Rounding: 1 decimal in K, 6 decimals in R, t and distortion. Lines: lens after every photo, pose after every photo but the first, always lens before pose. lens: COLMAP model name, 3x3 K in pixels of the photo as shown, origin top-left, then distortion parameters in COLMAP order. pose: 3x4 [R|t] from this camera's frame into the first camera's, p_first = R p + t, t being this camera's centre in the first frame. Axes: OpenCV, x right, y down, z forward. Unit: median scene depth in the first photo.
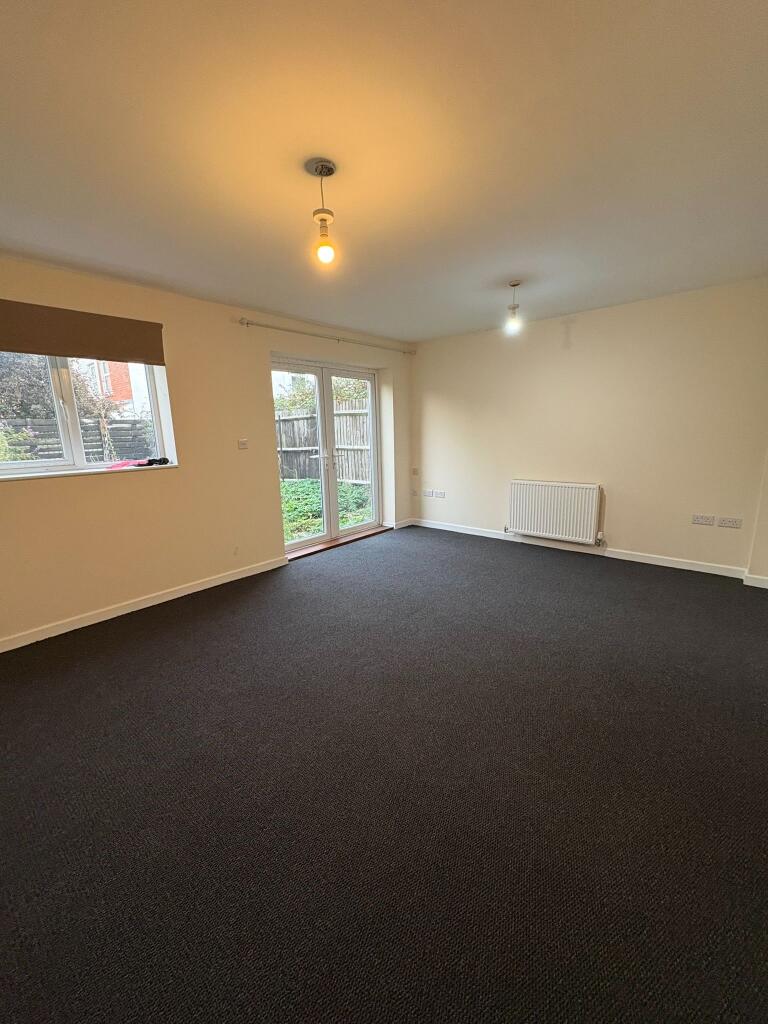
lens RADIAL K [[405.4, 0, 381.3], [0, 405.4, 510.1], [0, 0, 1]] dist [0.000163, 0.000860]
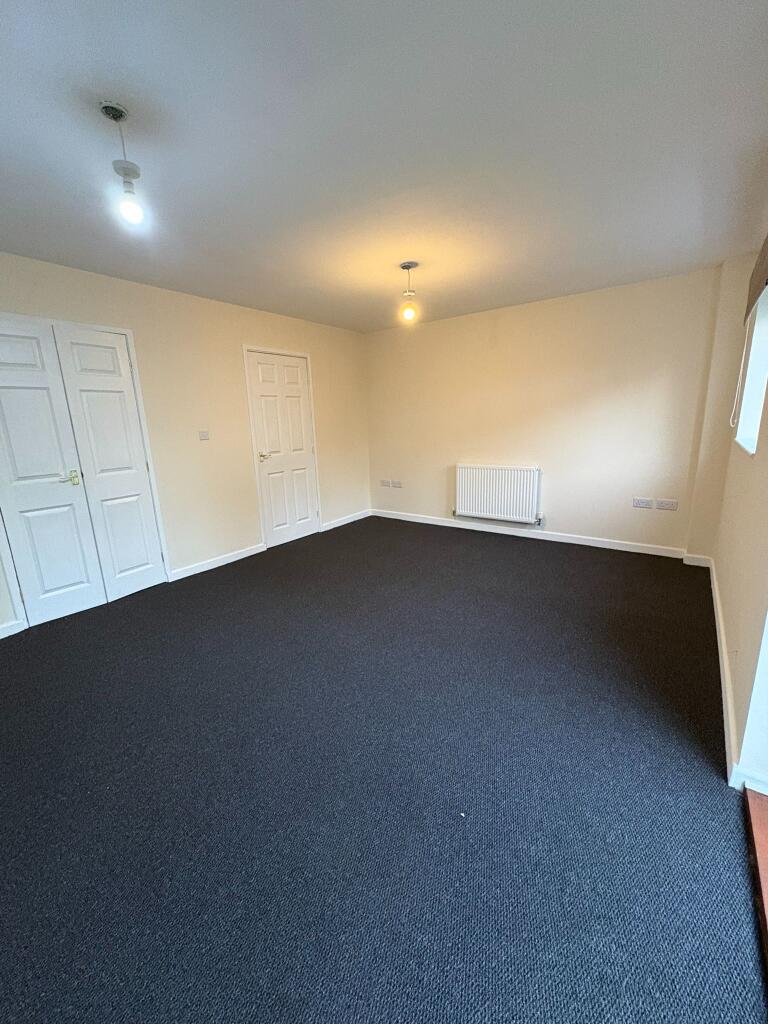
lens RADIAL K [[408.0, 0, 384.0], [0, 408.0, 512.0], [0, 0, 1]] dist [0.000286, 0.000100]
pose [[-0.992830, 0.083775, -0.085270, 0.078296], [0.041181, 0.909369, 0.413946, -0.249778], [0.112220, 0.407467, -0.906299, 1.241206]]
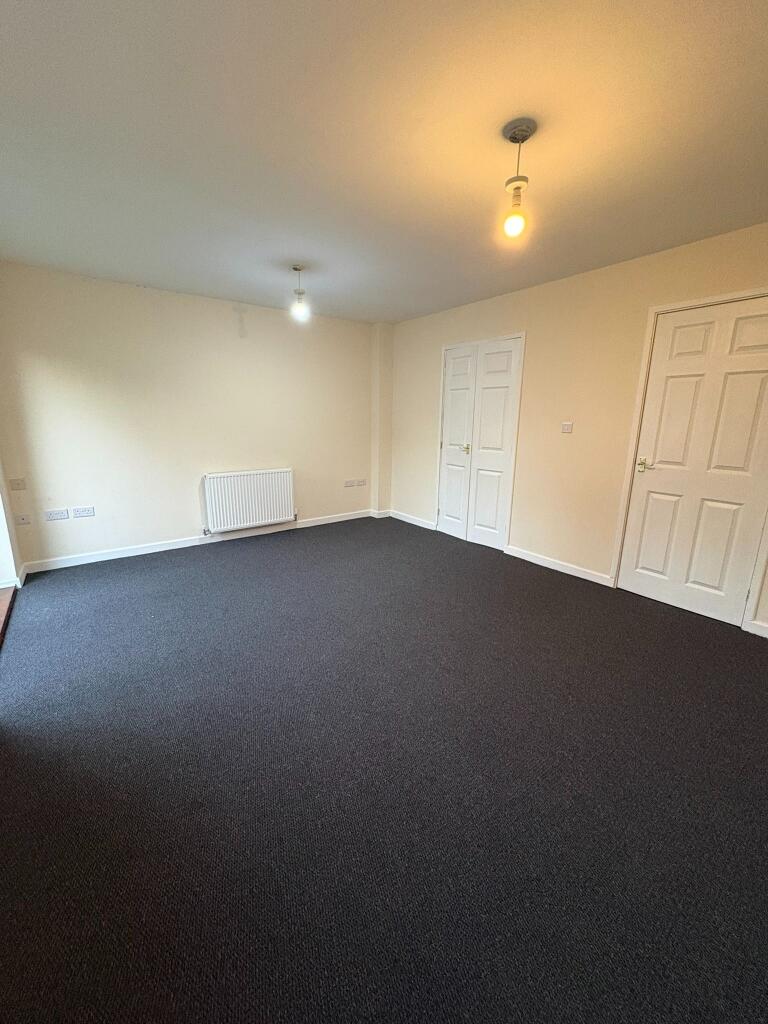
lens RADIAL K [[408.0, 0, 384.0], [0, 408.0, 512.0], [0, 0, 1]] dist [0.000286, 0.000100]
pose [[0.187329, -0.190069, 0.963733, -0.535345], [0.176942, 0.971582, 0.157223, -0.074274], [-0.966229, 0.141073, 0.215637, 0.503540]]
